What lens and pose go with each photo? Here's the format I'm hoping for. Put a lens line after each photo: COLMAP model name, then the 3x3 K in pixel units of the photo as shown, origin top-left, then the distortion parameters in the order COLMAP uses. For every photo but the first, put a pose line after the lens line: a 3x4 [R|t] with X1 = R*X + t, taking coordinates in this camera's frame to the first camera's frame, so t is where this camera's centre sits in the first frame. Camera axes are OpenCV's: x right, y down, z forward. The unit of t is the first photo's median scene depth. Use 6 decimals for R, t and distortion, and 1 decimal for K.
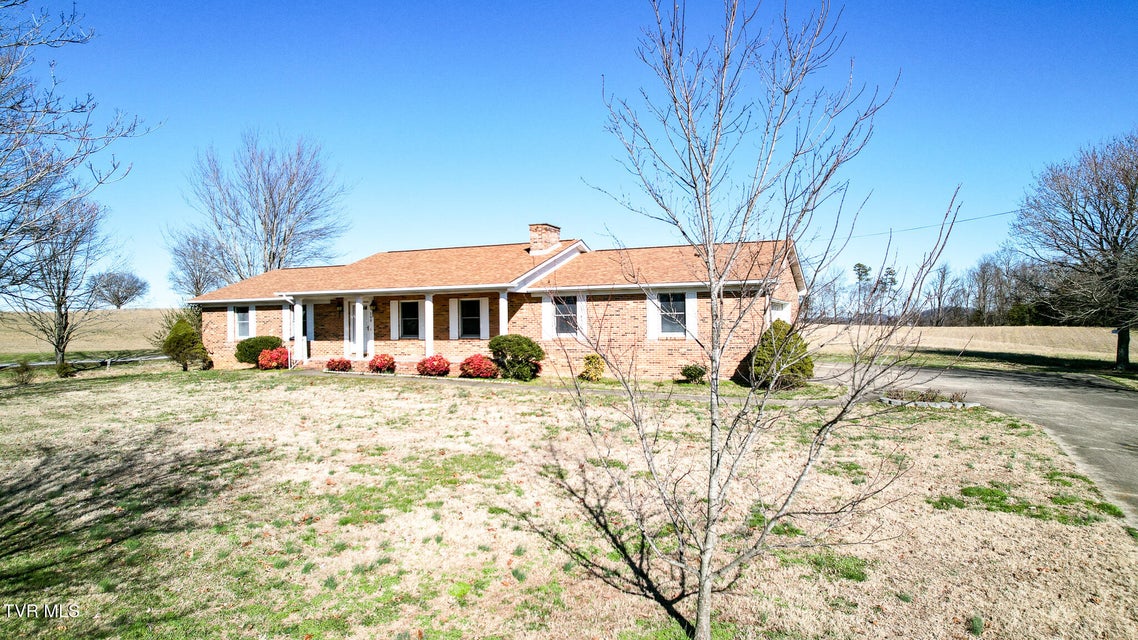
lens RADIAL K [[730.7, 0, 566.8], [0, 730.7, 327.0], [0, 0, 1]] dist [-0.028599, 0.004263]
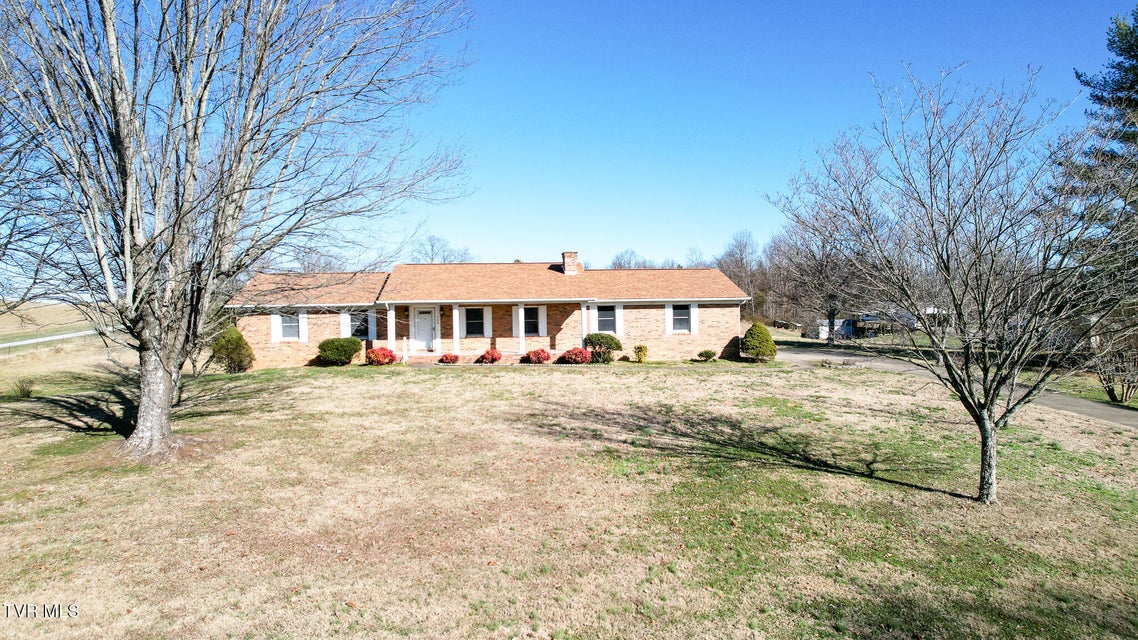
lens RADIAL K [[730.7, 0, 570.6], [0, 730.7, 317.9], [0, 0, 1]] dist [-0.028599, 0.004263]
pose [[0.873133, -0.006360, 0.487440, -0.747229], [0.006359, 0.999978, 0.001657, -0.019925], [-0.487440, 0.001653, 0.873155, -0.212682]]
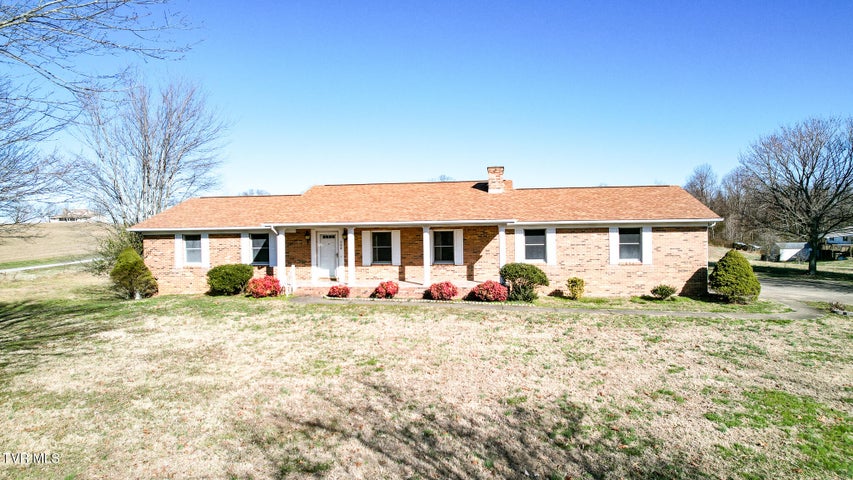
lens RADIAL K [[547.7, 0, 429.6], [0, 547.7, 241.2], [0, 0, 1]] dist [-0.028599, 0.004263]
pose [[0.961875, -0.004112, 0.273459, -0.405131], [0.002822, 0.999983, 0.005110, -0.026141], [-0.273476, -0.004144, 0.961870, 0.182521]]
